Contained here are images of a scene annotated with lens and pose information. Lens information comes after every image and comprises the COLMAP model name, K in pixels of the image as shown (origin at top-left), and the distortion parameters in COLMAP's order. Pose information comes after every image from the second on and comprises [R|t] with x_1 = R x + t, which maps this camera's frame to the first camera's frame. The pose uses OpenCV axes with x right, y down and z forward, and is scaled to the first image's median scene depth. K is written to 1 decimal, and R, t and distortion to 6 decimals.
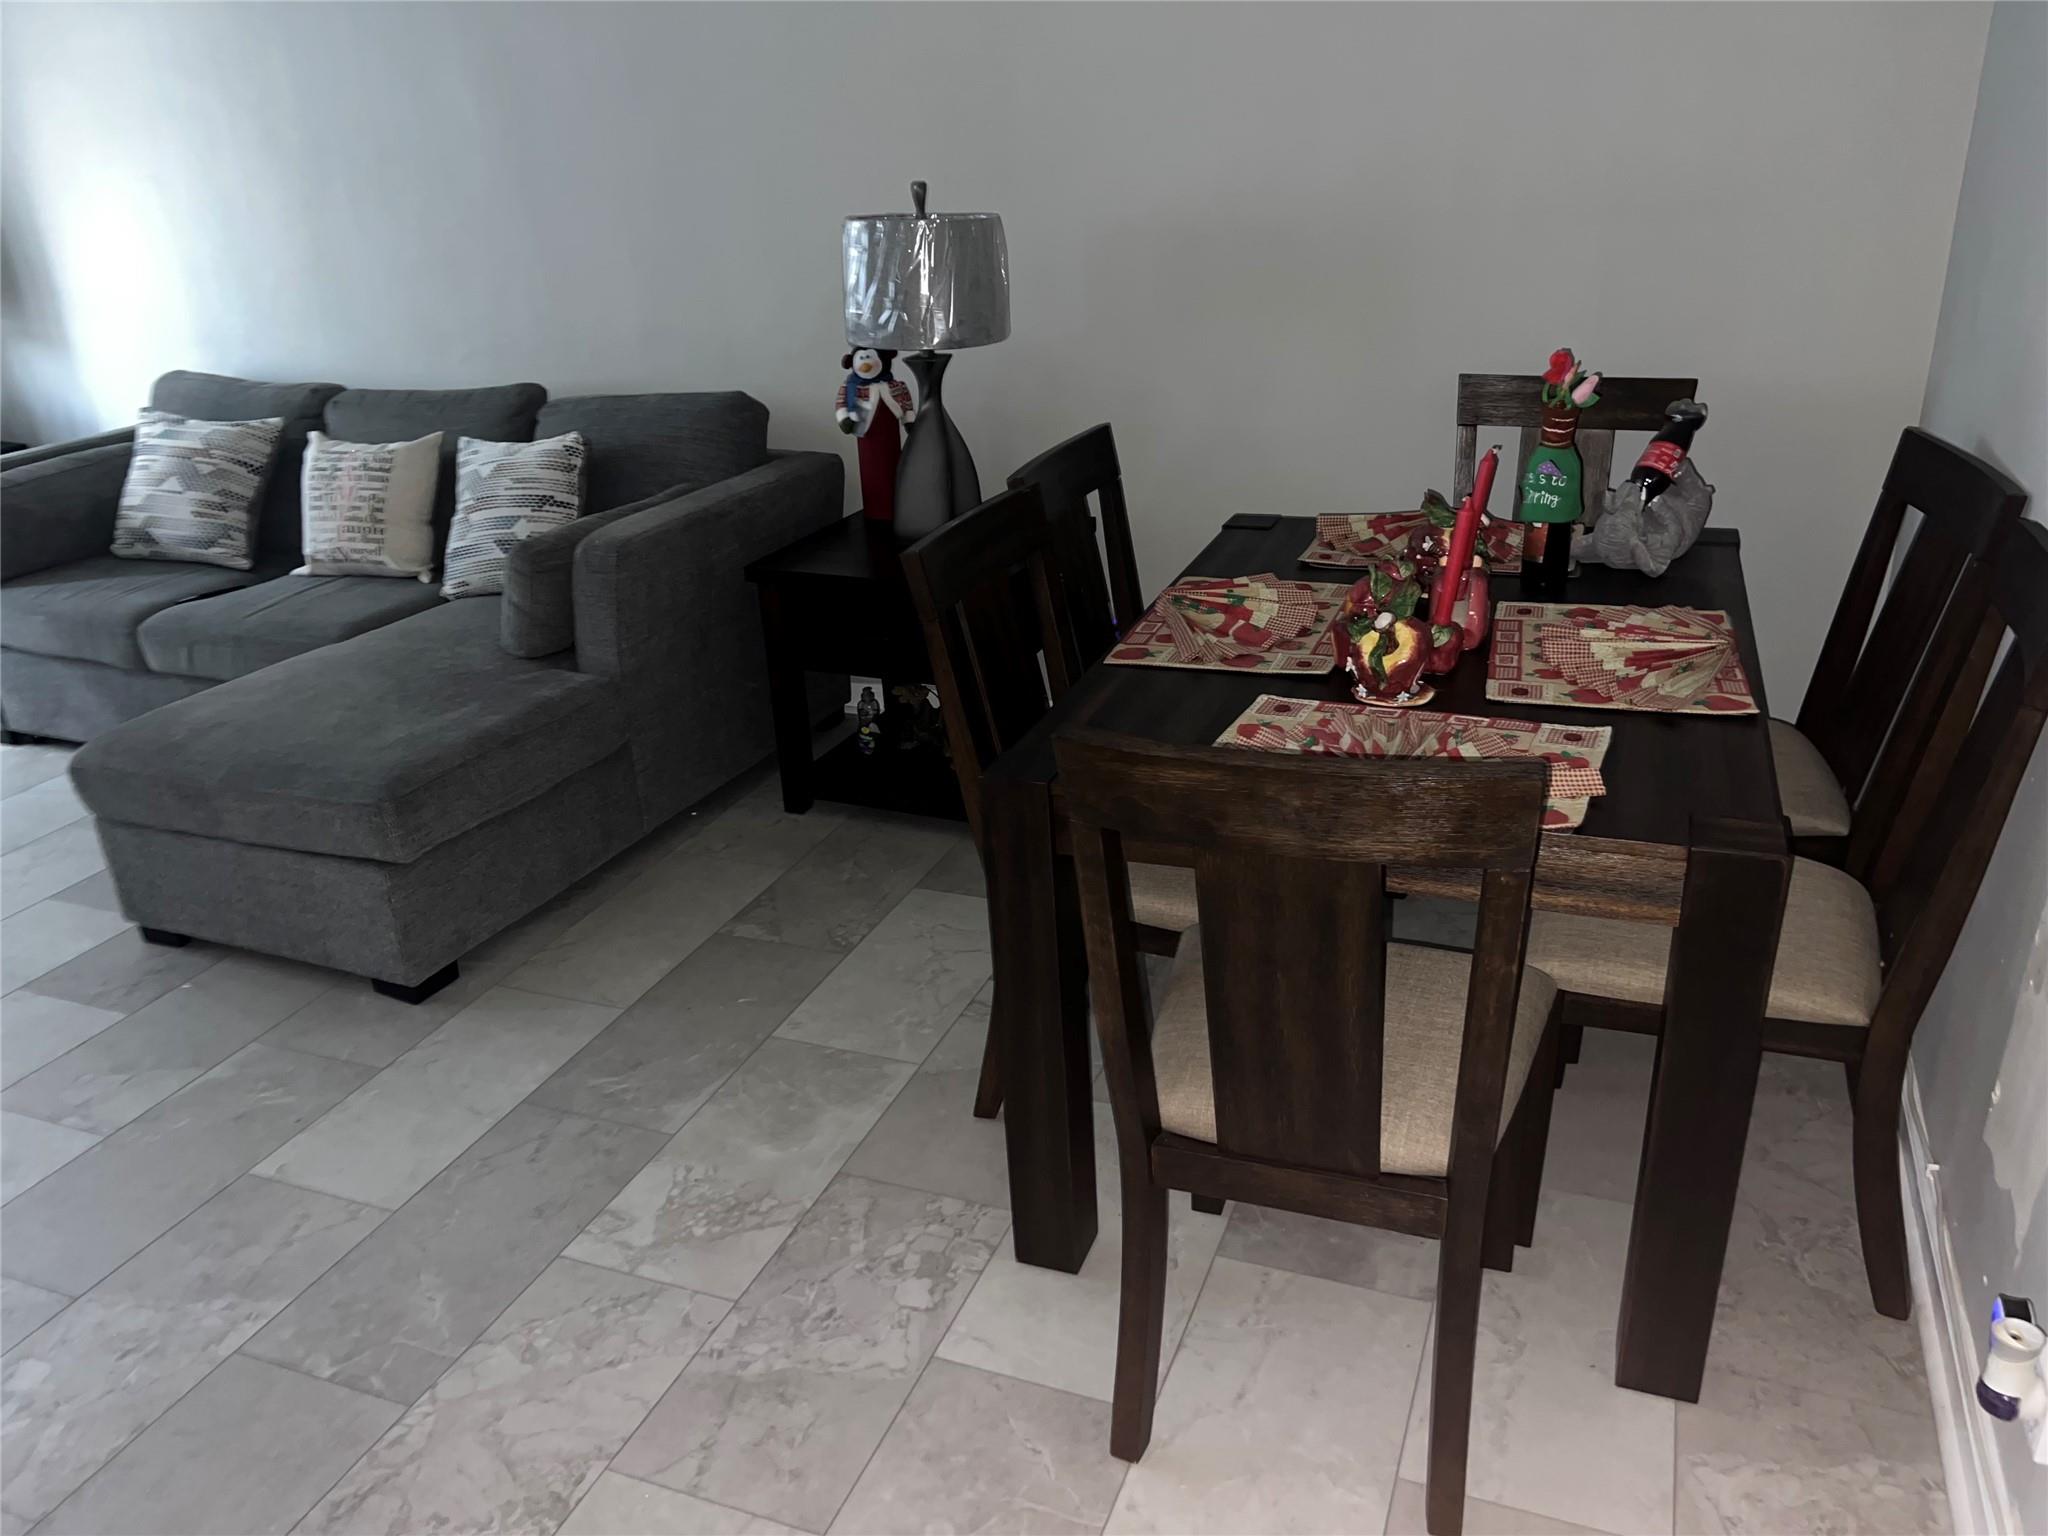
lens RADIAL K [[1544.2, 0, 1022.2], [0, 1544.2, 772.9], [0, 0, 1]] dist [0.055725, -0.066988]
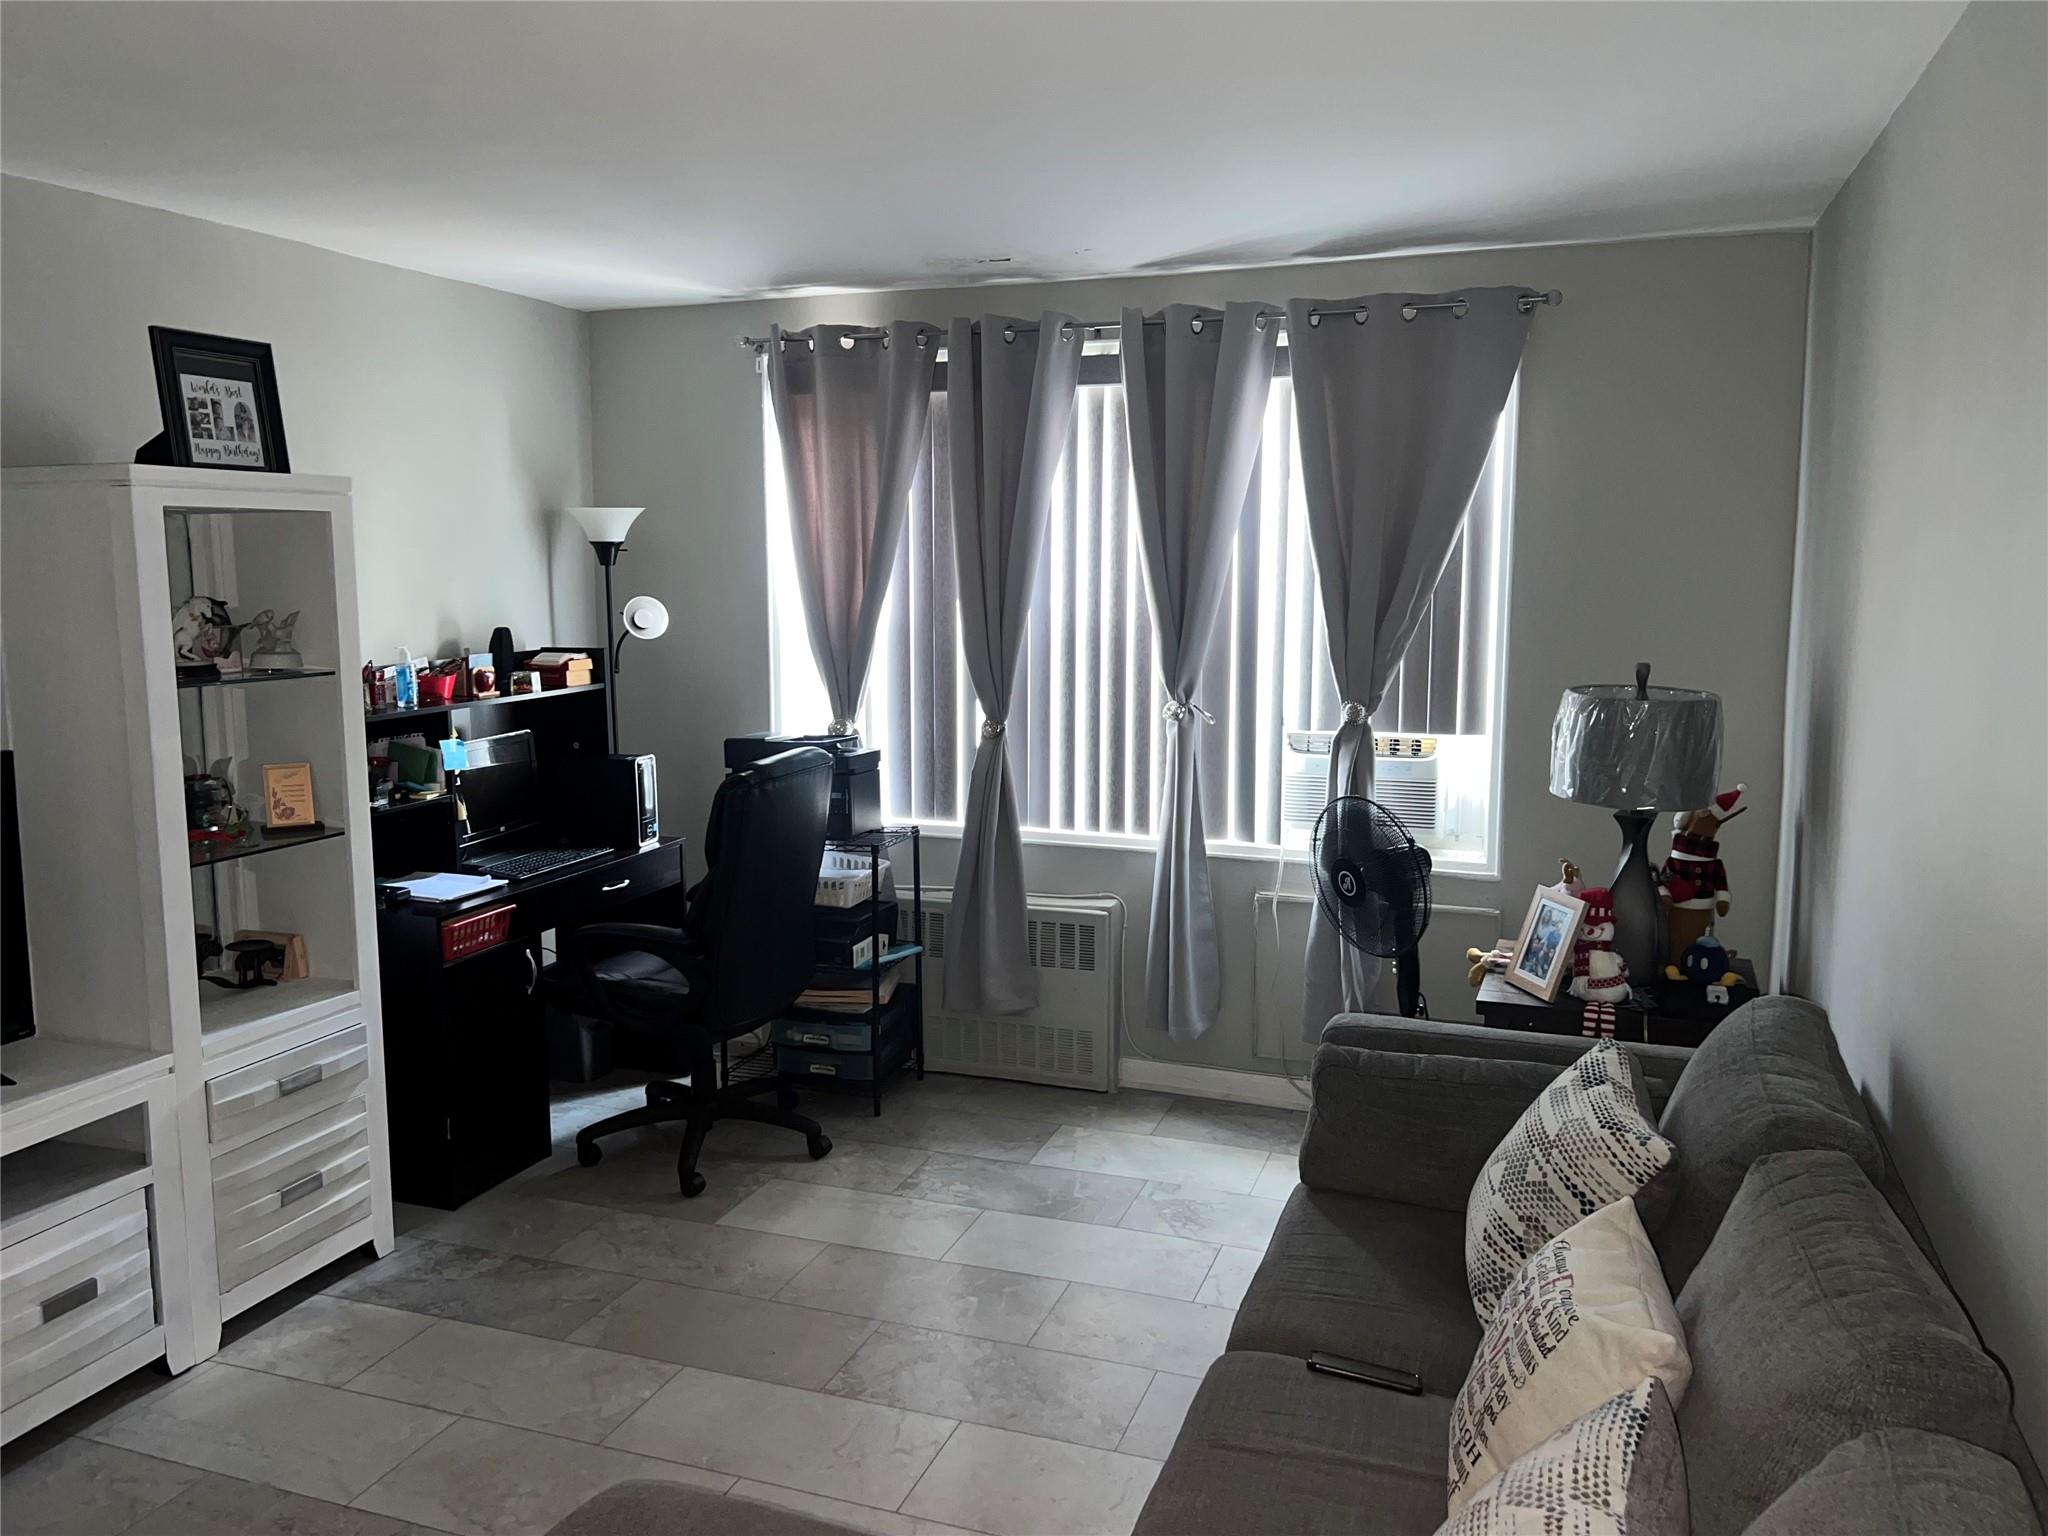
lens RADIAL K [[1544.2, 0, 1008.3], [0, 1544.2, 738.7], [0, 0, 1]] dist [0.055725, -0.066988]
pose [[0.019274, 0.147221, -0.988916, 0.006965], [-0.397626, 0.908643, 0.127521, -0.345833], [0.917345, 0.390761, 0.076052, 0.747625]]
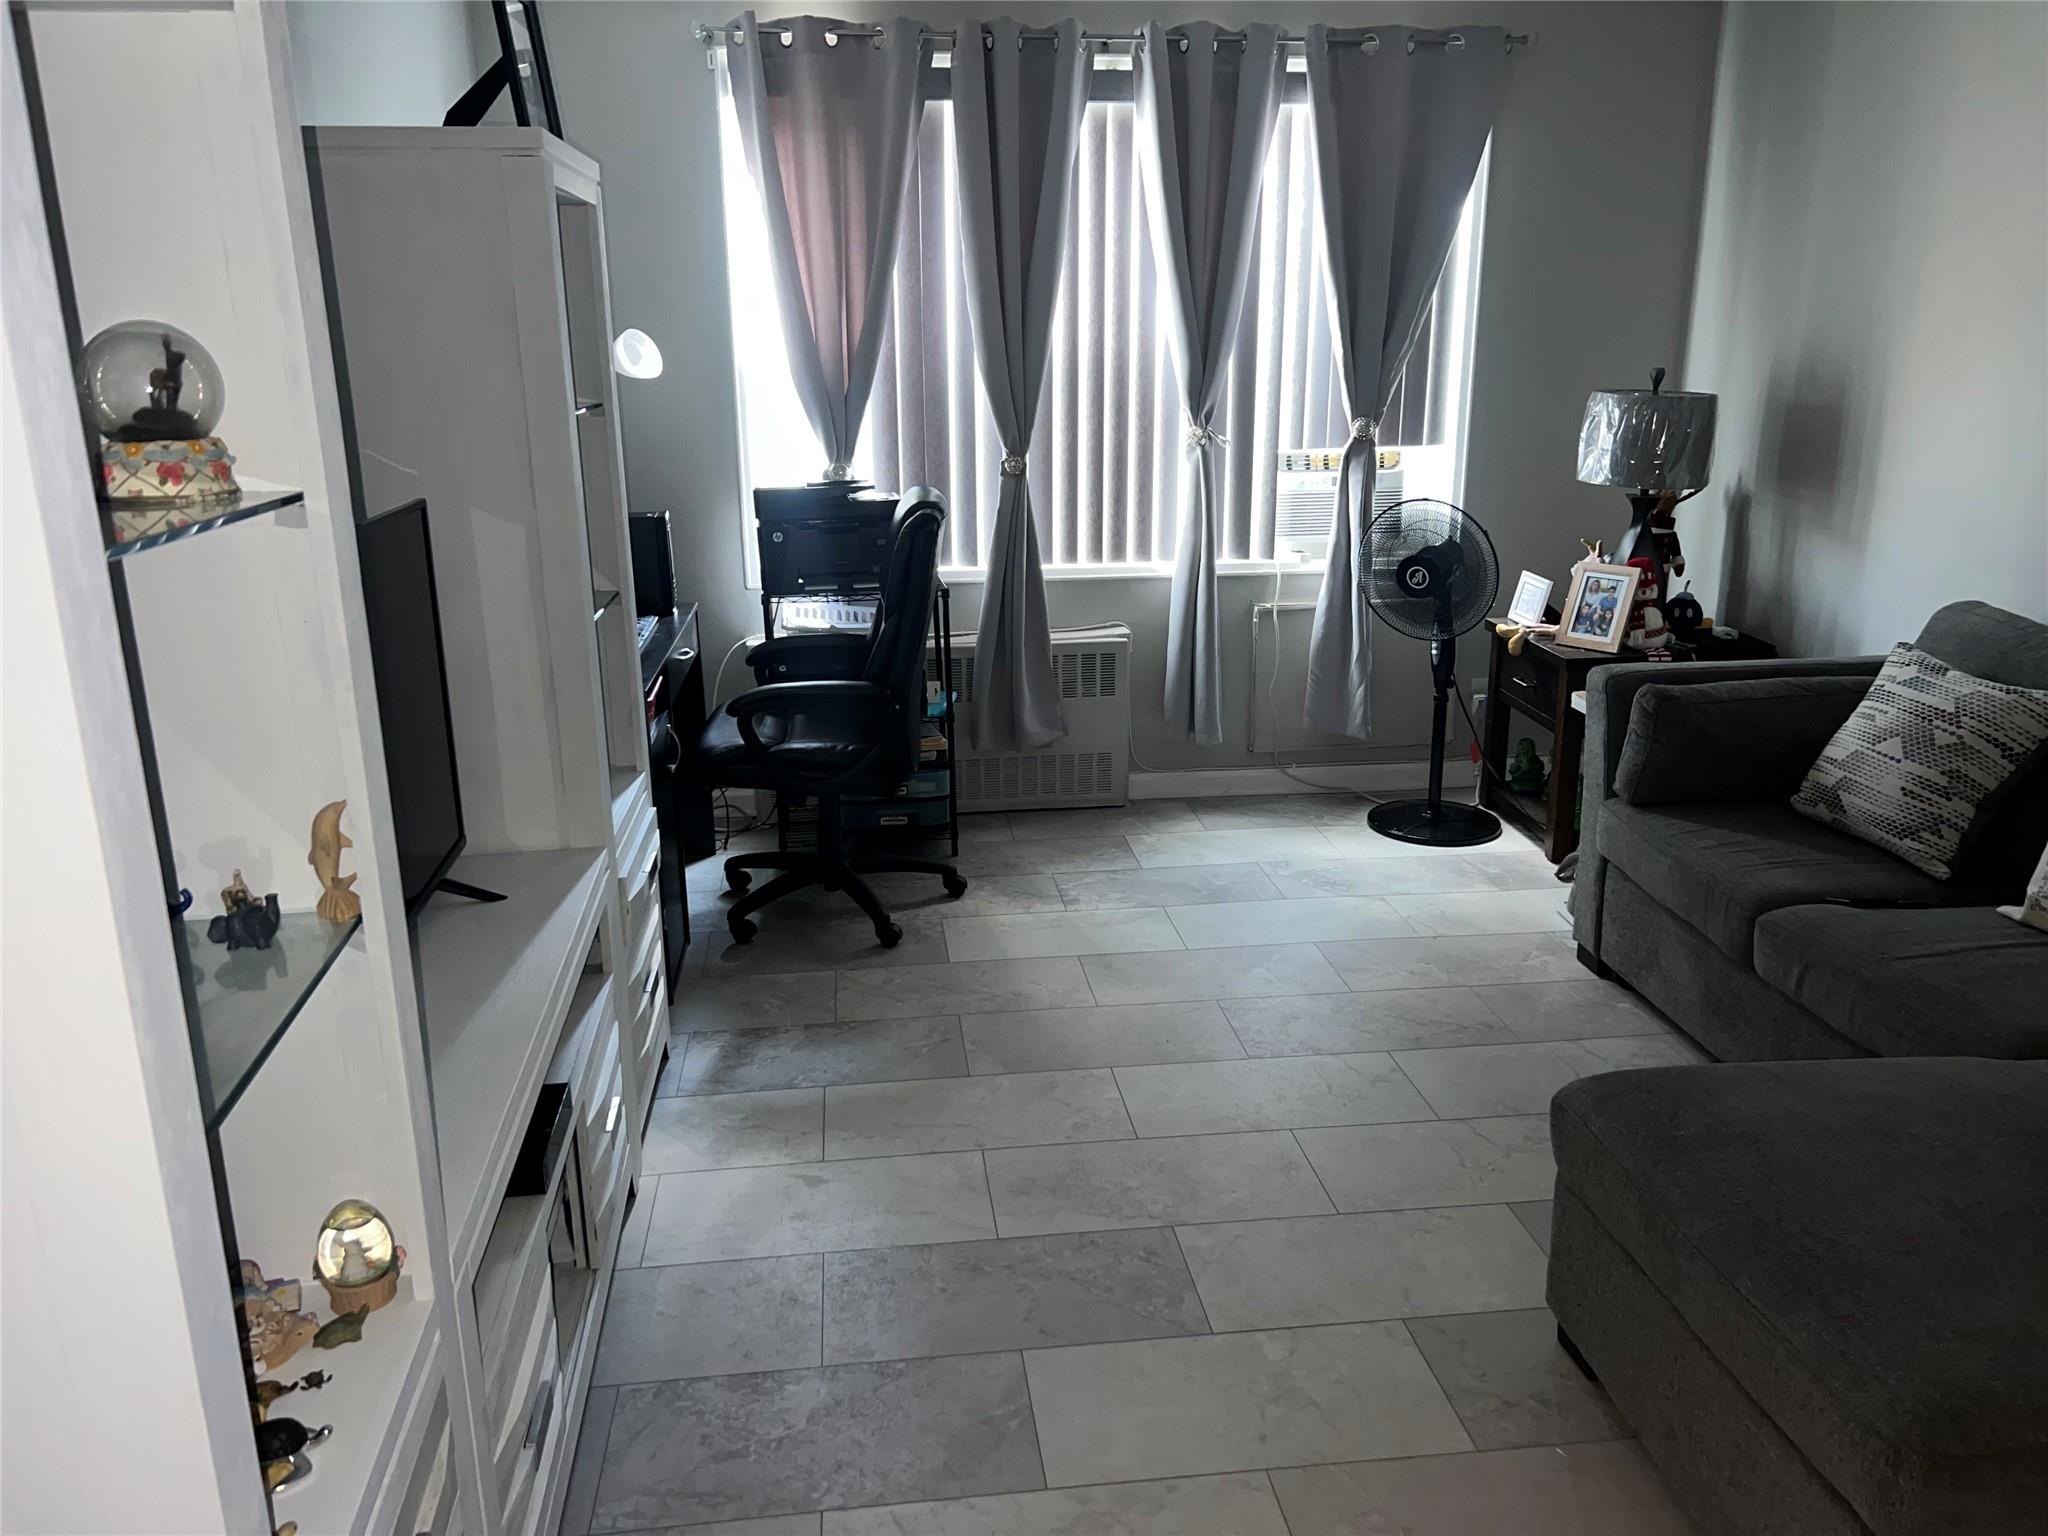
lens RADIAL K [[1544.2, 0, 1008.6], [0, 1544.2, 772.5], [0, 0, 1]] dist [0.055725, -0.066988]
pose [[0.465312, 0.269176, -0.843225, -0.104434], [-0.356838, 0.928842, 0.099596, -0.098906], [0.810032, 0.254552, 0.528254, 0.263152]]
